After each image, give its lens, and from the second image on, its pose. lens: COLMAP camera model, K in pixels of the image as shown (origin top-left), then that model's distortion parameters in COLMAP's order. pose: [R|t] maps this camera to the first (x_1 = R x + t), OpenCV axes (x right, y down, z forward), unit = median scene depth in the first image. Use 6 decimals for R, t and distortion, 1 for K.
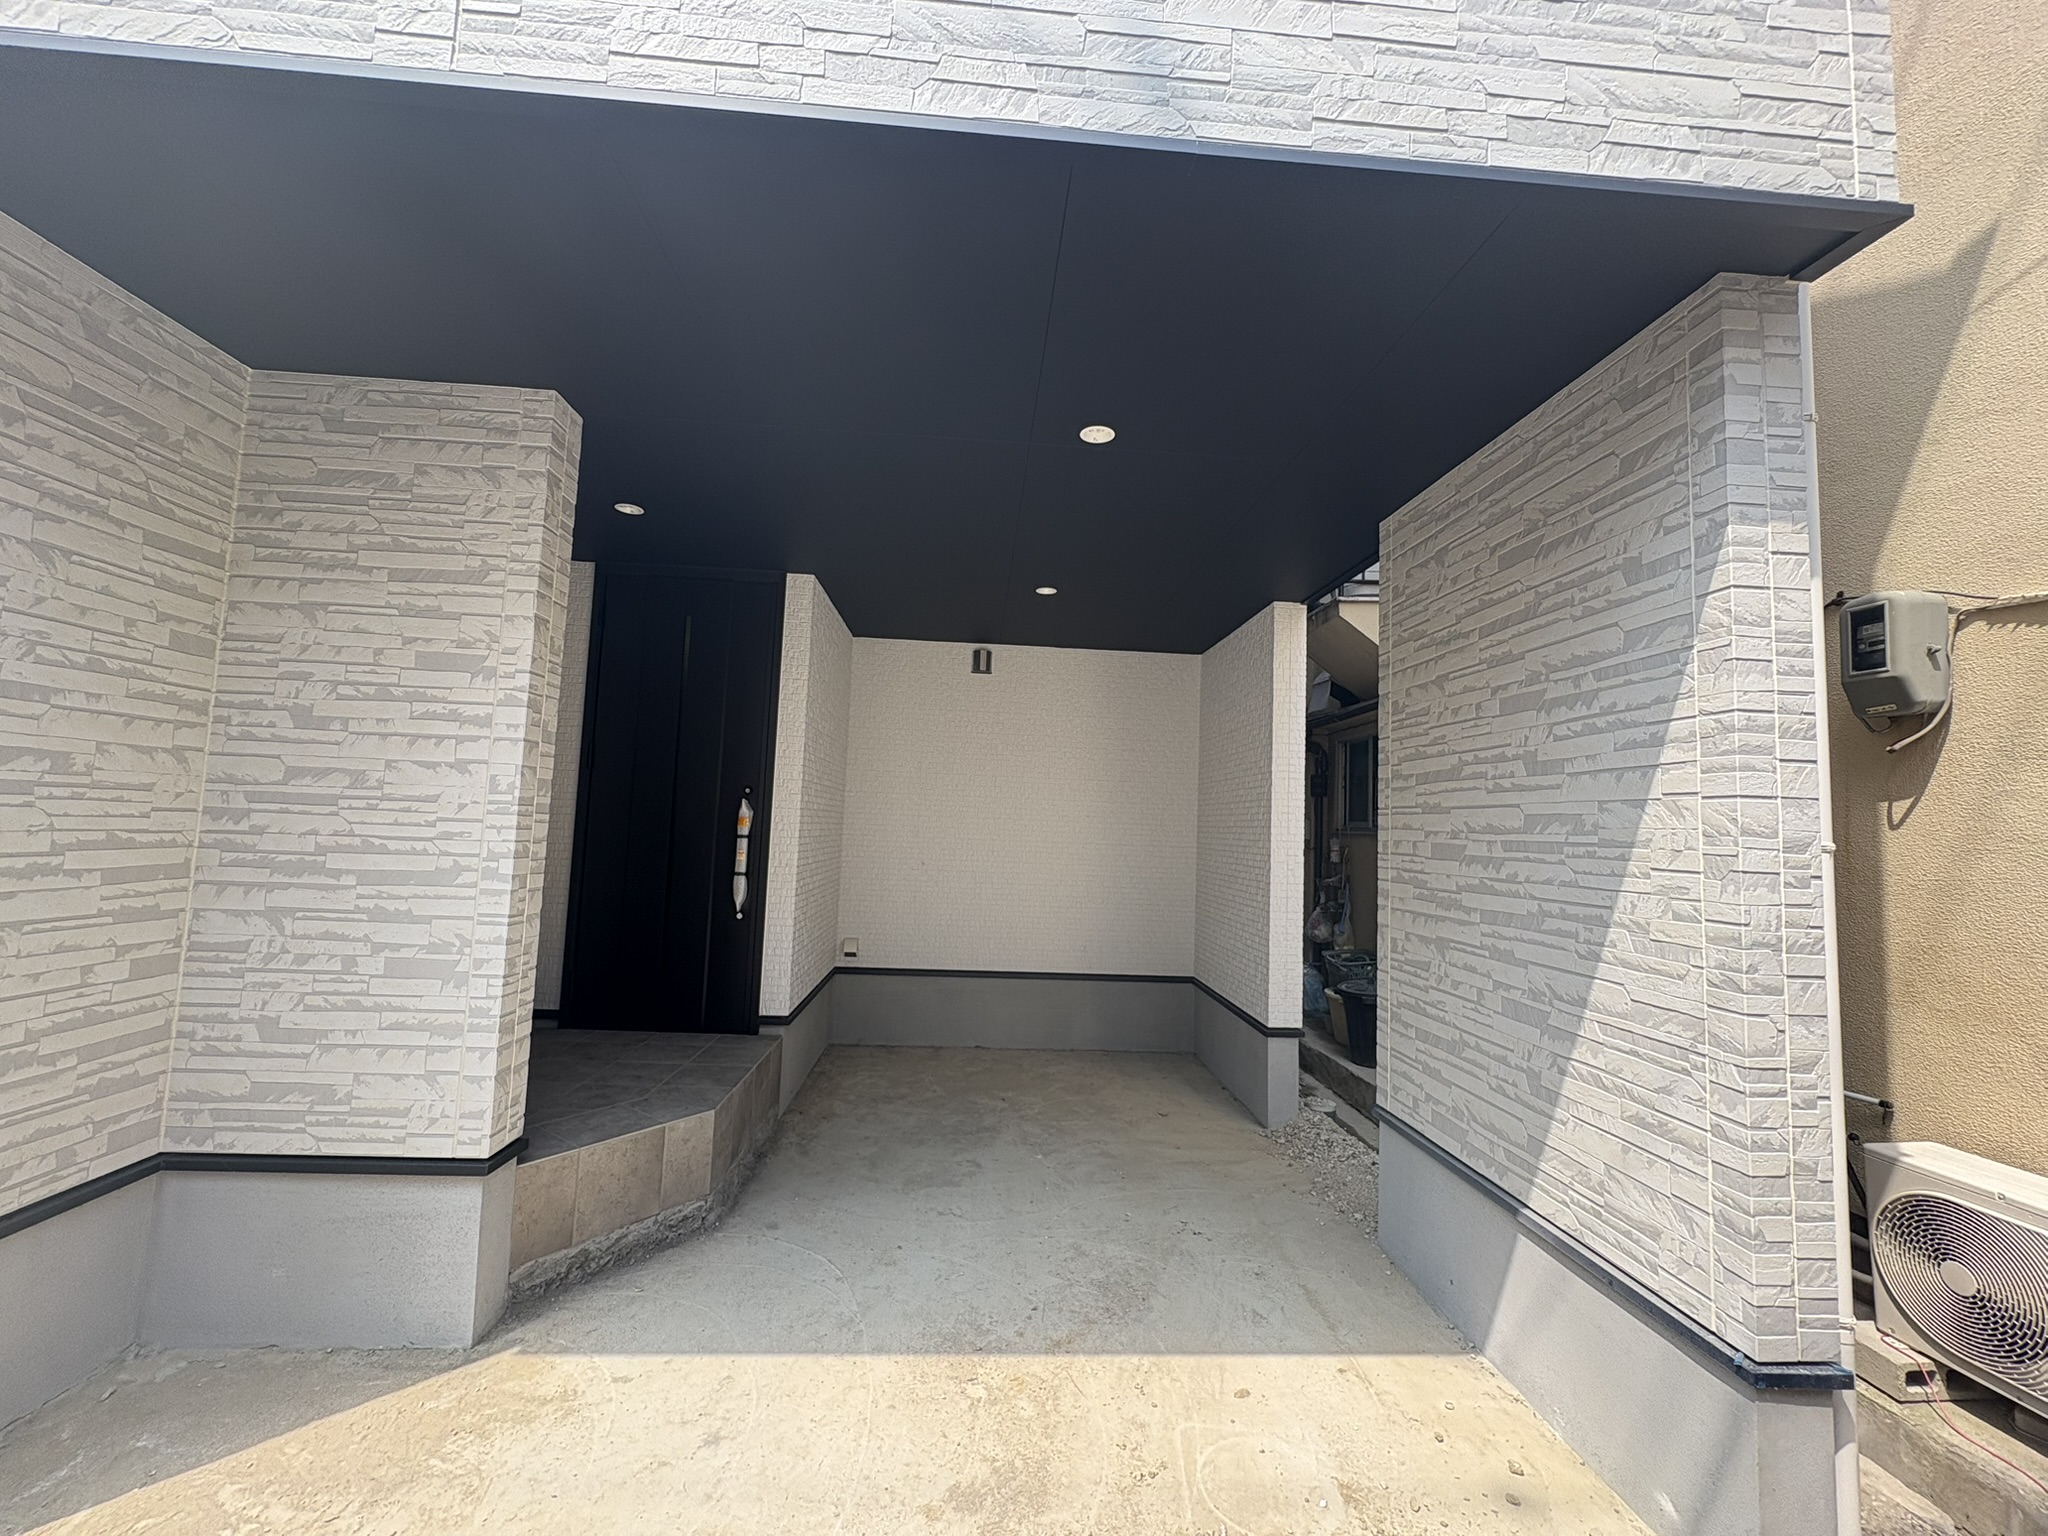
lens RADIAL K [[819.4, 0, 1028.0], [0, 819.4, 765.8], [0, 0, 1]] dist [0.004249, 0.000218]
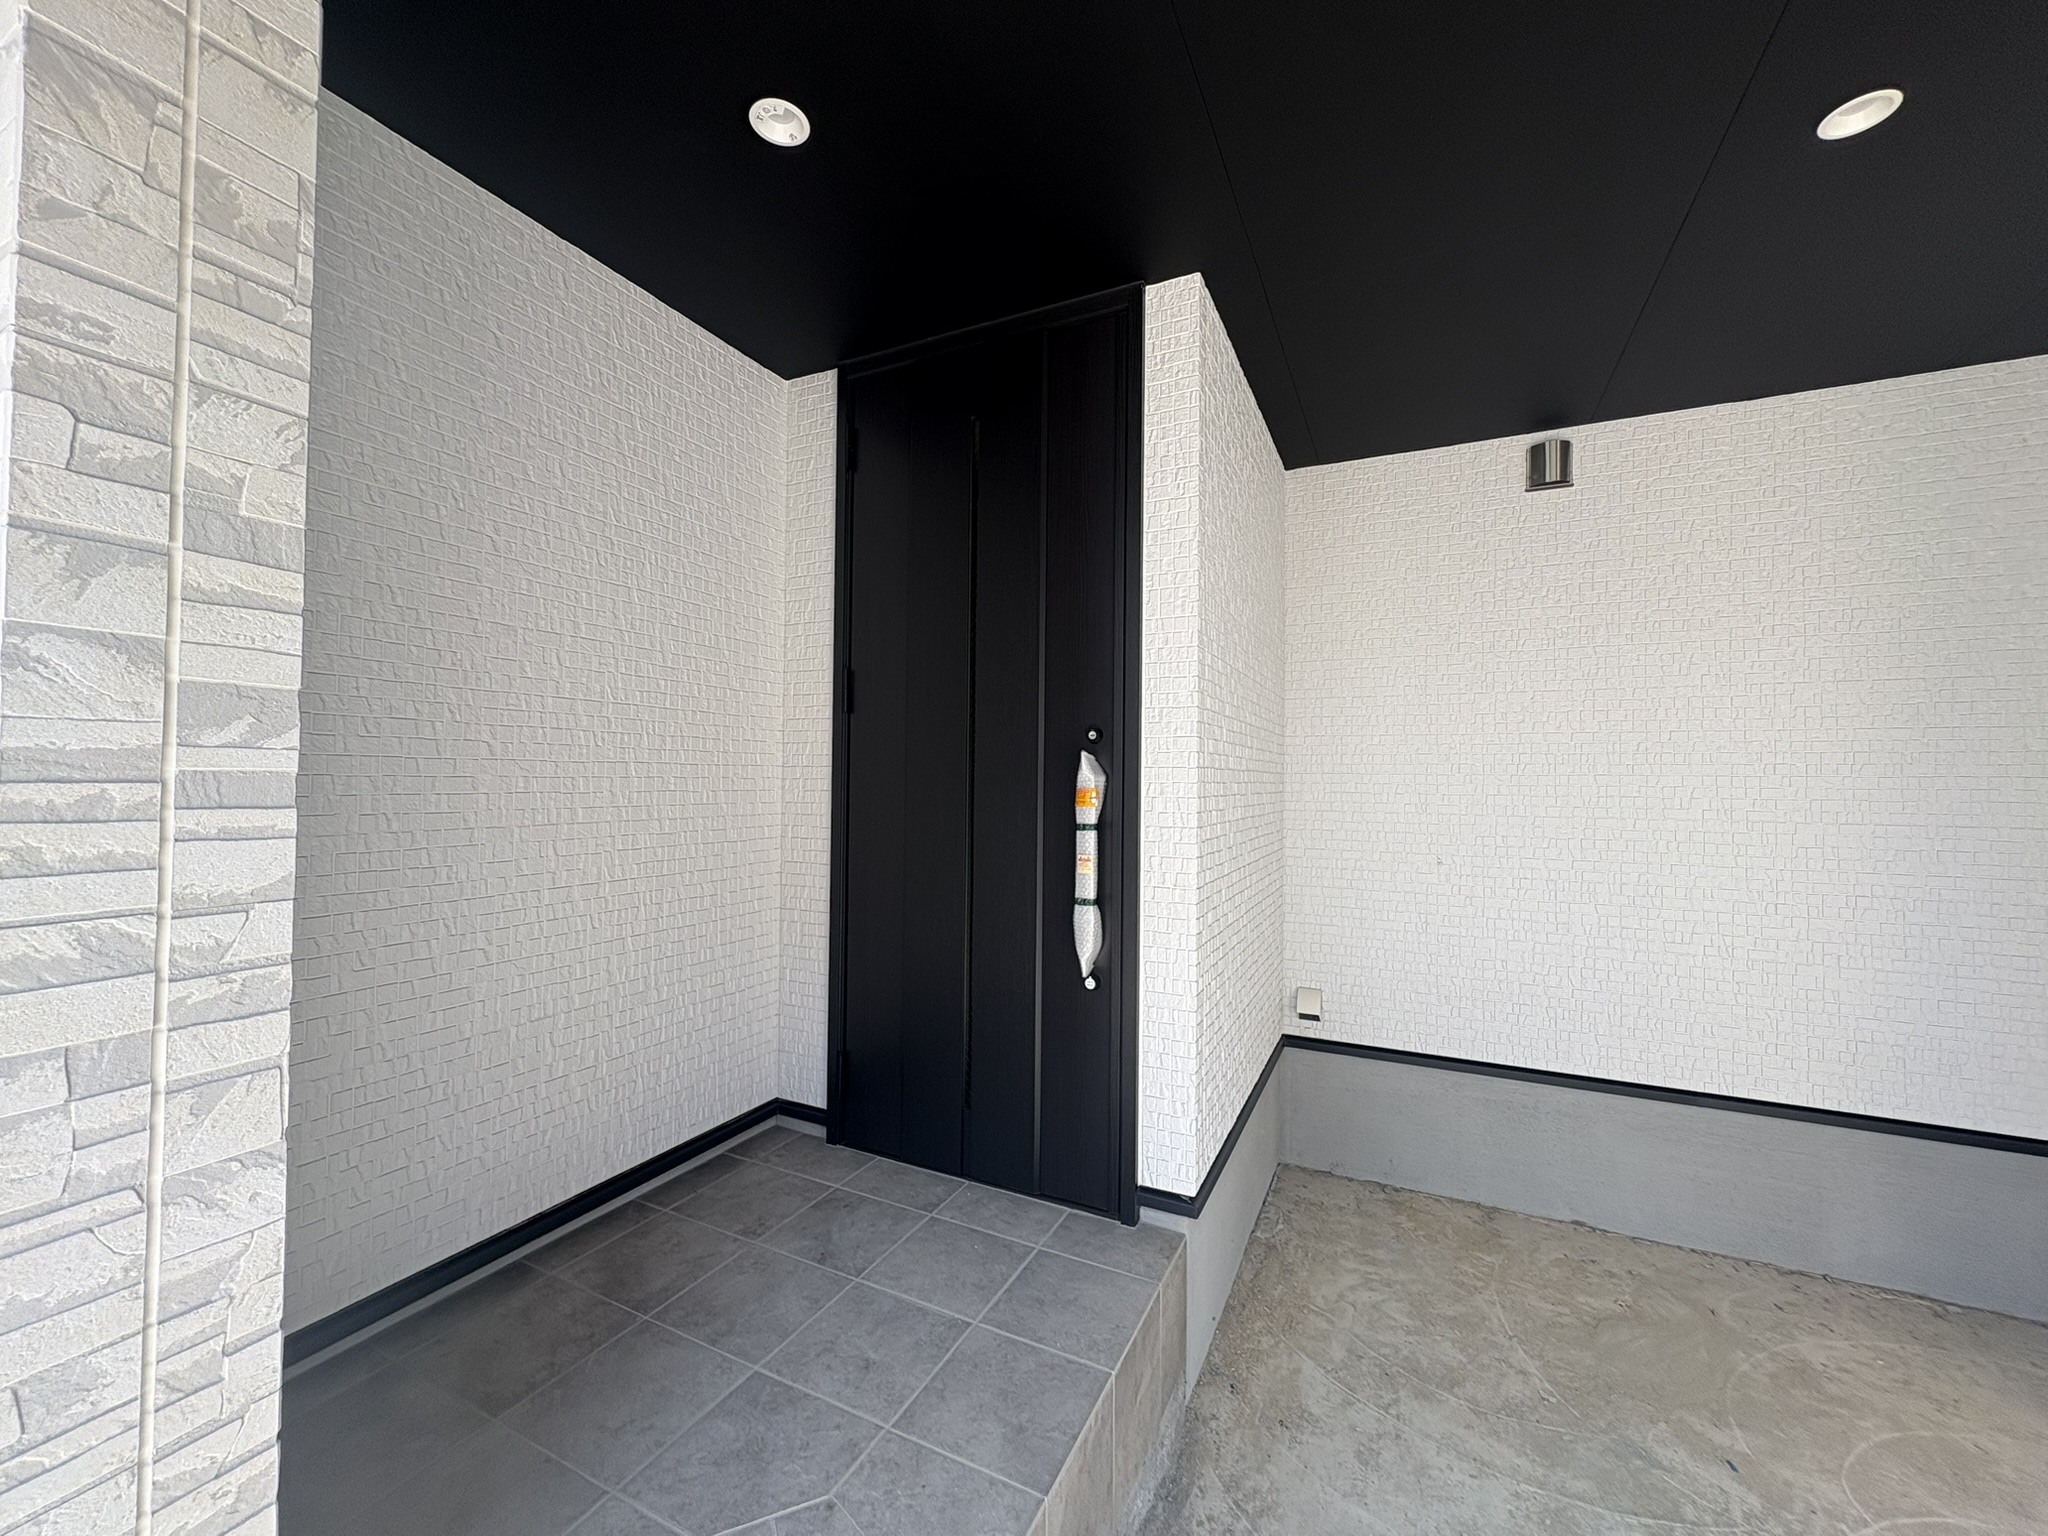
lens RADIAL K [[819.4, 0, 1028.0], [0, 819.4, 765.8], [0, 0, 1]] dist [0.004249, 0.000218]
pose [[0.870303, -0.037299, -0.491103, -0.129447], [0.060492, 0.997674, 0.031428, 0.030477], [0.488788, -0.057059, 0.870535, 0.537364]]
